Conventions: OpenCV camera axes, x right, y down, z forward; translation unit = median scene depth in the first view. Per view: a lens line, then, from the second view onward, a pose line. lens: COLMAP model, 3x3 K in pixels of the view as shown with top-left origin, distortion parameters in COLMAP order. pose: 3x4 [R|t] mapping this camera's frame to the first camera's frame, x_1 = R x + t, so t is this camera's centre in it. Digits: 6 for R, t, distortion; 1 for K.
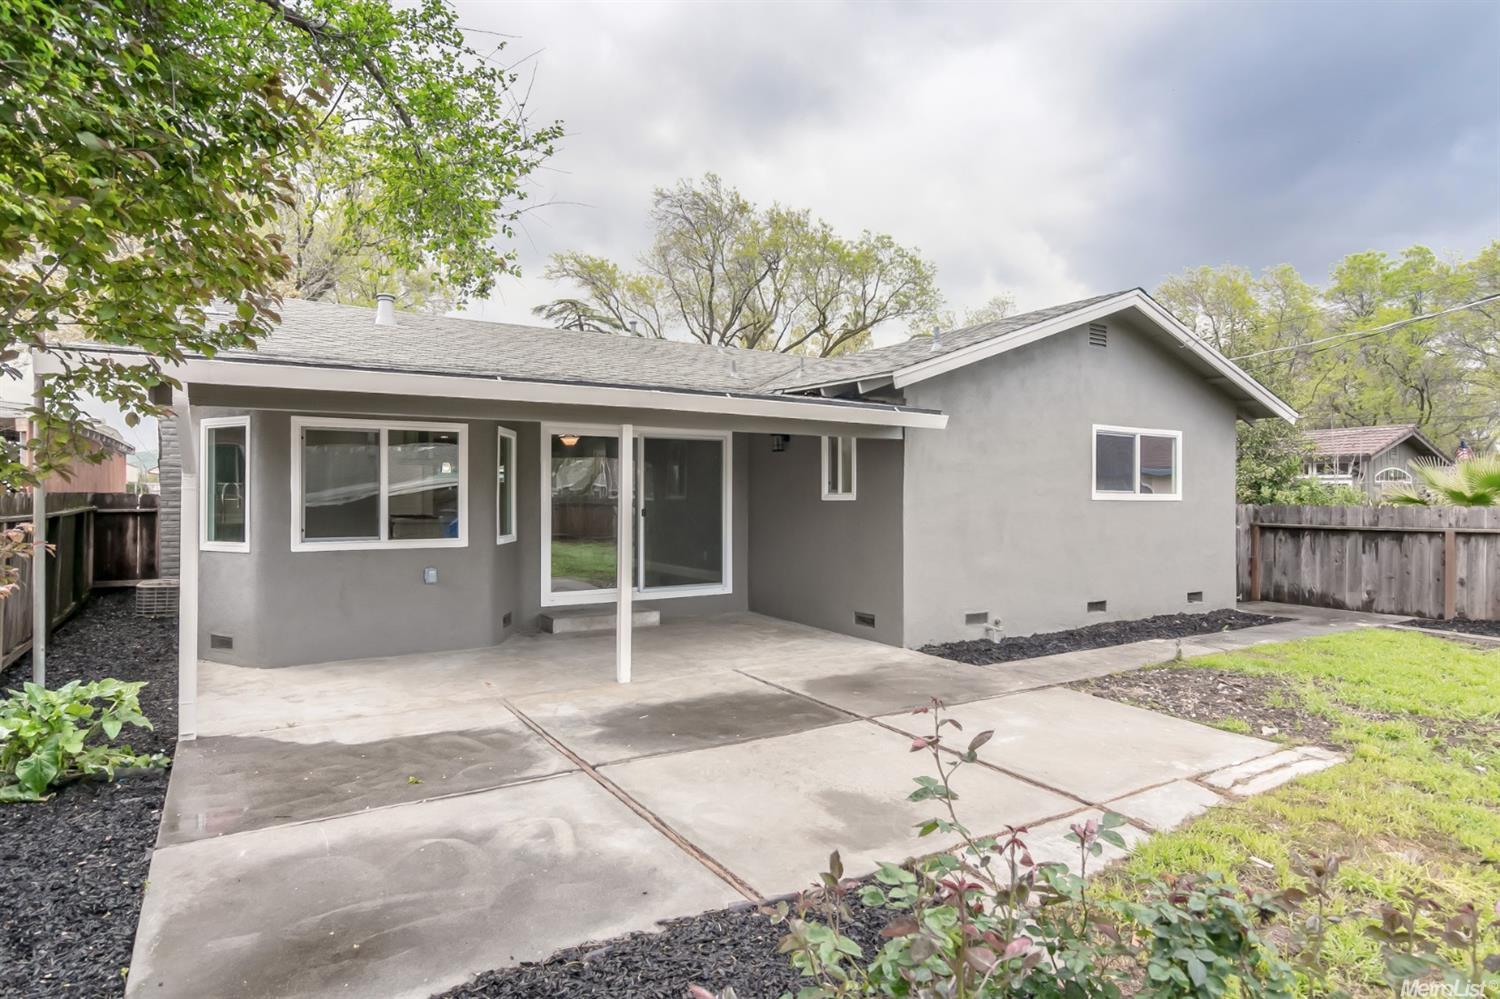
lens RADIAL K [[821.2, 0, 748.8], [0, 821.2, 496.2], [0, 0, 1]] dist [-0.005781, -0.000378]
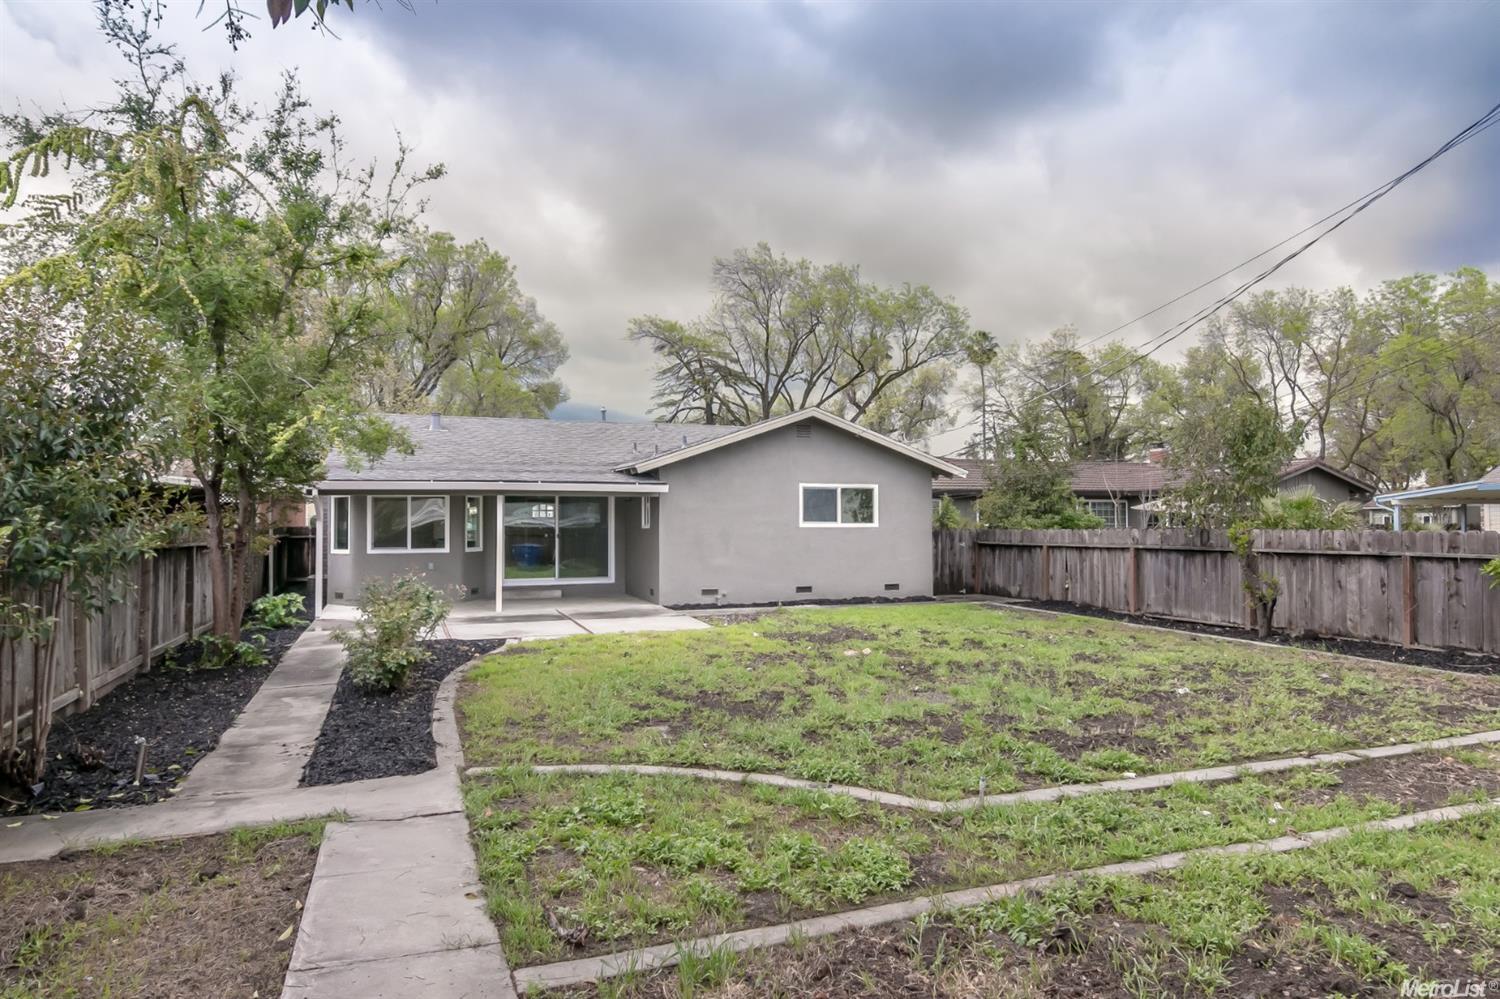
lens RADIAL K [[901.0, 0, 750.2], [0, 901.0, 502.7], [0, 0, 1]] dist [-0.000504, -0.000074]
pose [[0.980219, -0.012343, -0.197531, 0.683441], [0.007649, 0.999670, -0.024507, -0.001436], [0.197768, 0.022512, 0.979990, -0.860300]]
